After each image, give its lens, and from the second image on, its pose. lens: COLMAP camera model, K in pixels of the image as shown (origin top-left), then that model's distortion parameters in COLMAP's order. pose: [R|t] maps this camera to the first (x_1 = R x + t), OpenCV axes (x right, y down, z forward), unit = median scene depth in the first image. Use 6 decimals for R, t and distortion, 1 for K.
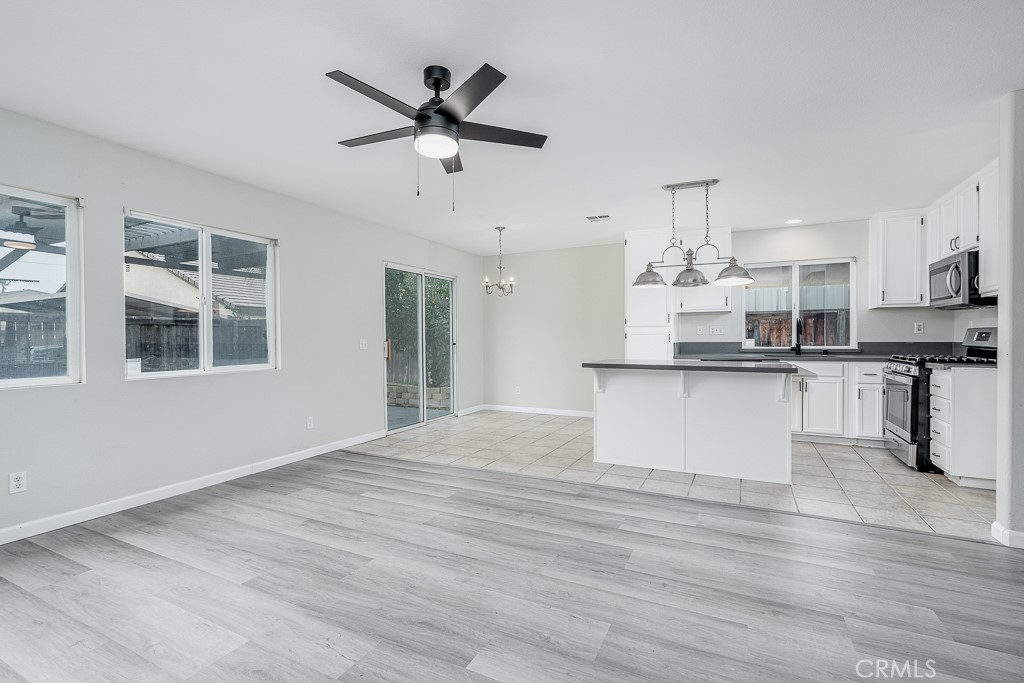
lens RADIAL K [[464.0, 0, 511.9], [0, 464.0, 341.4], [0, 0, 1]] dist [-0.010521, 0.003247]
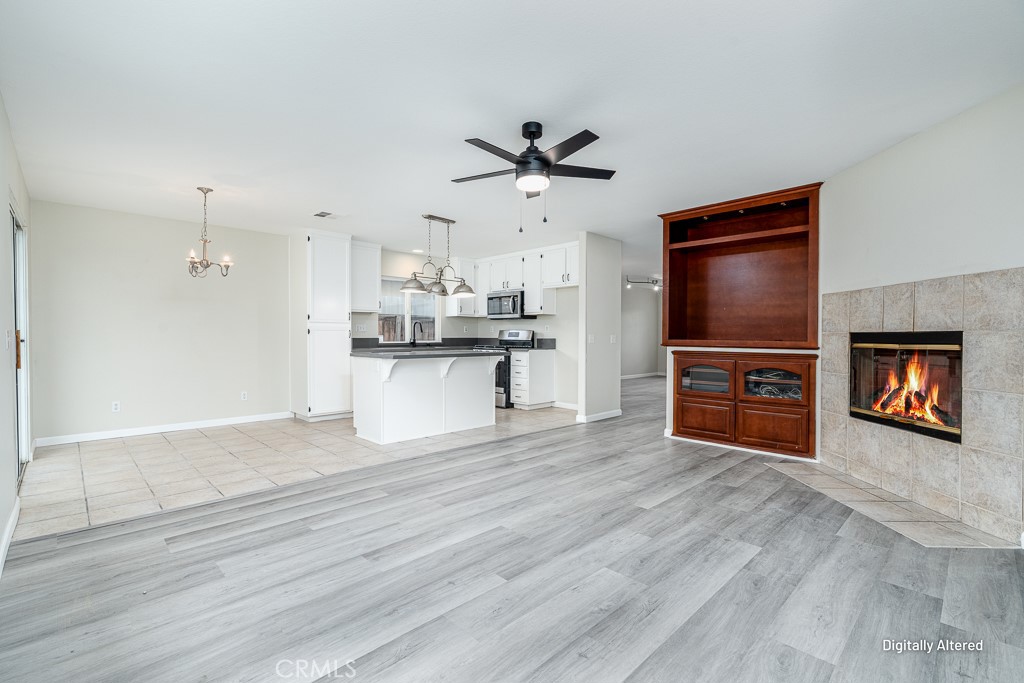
lens RADIAL K [[464.0, 0, 517.2], [0, 464.0, 341.9], [0, 0, 1]] dist [-0.010521, 0.003247]
pose [[0.316139, -0.005136, 0.948699, -0.831577], [0.001461, 0.999987, 0.004927, 0.009904], [-0.948712, -0.000171, 0.316142, 0.371610]]
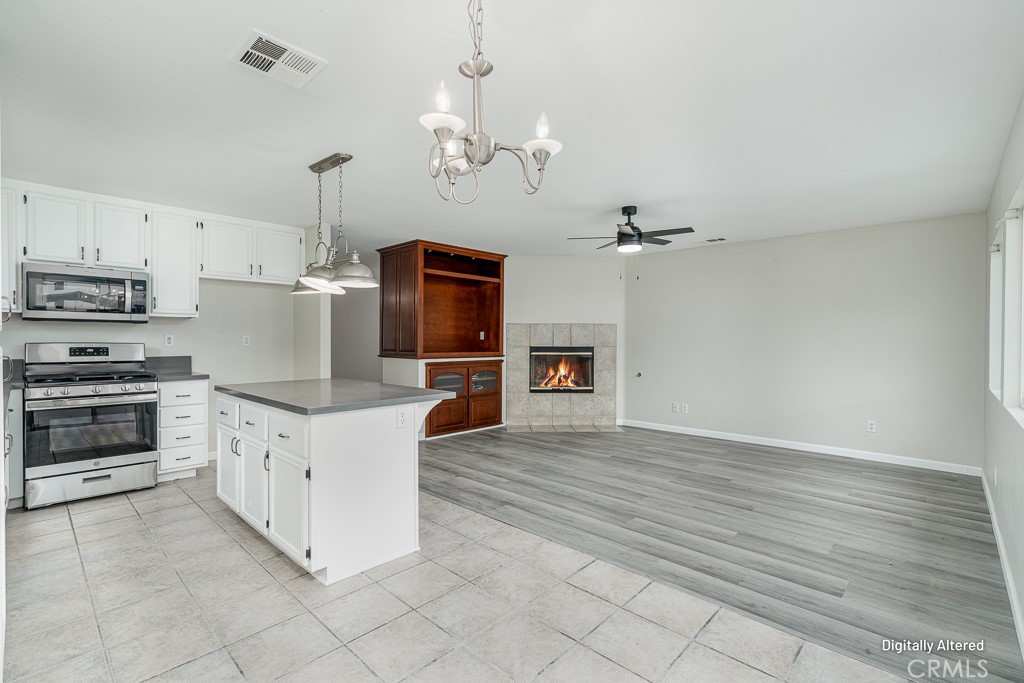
lens RADIAL K [[464.0, 0, 519.7], [0, 464.0, 342.9], [0, 0, 1]] dist [-0.010521, 0.003247]
pose [[-0.960870, -0.000718, 0.276999, -0.149591], [0.002751, 0.999923, 0.012135, -0.038699], [-0.276986, 0.012422, -0.960794, 1.706187]]
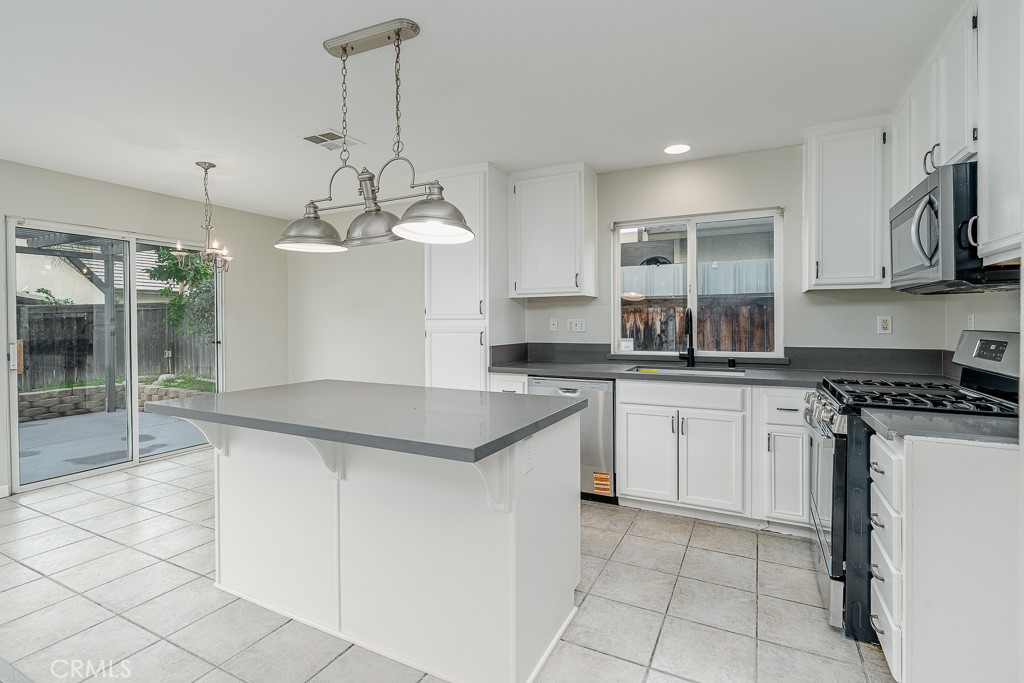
lens RADIAL K [[464.0, 0, 506.2], [0, 464.0, 321.2], [0, 0, 1]] dist [-0.010521, 0.003247]
pose [[0.999491, 0.002787, -0.031791, 0.556085], [-0.003016, 0.999970, -0.007164, -0.036866], [0.031770, 0.007256, 0.999469, 0.525587]]
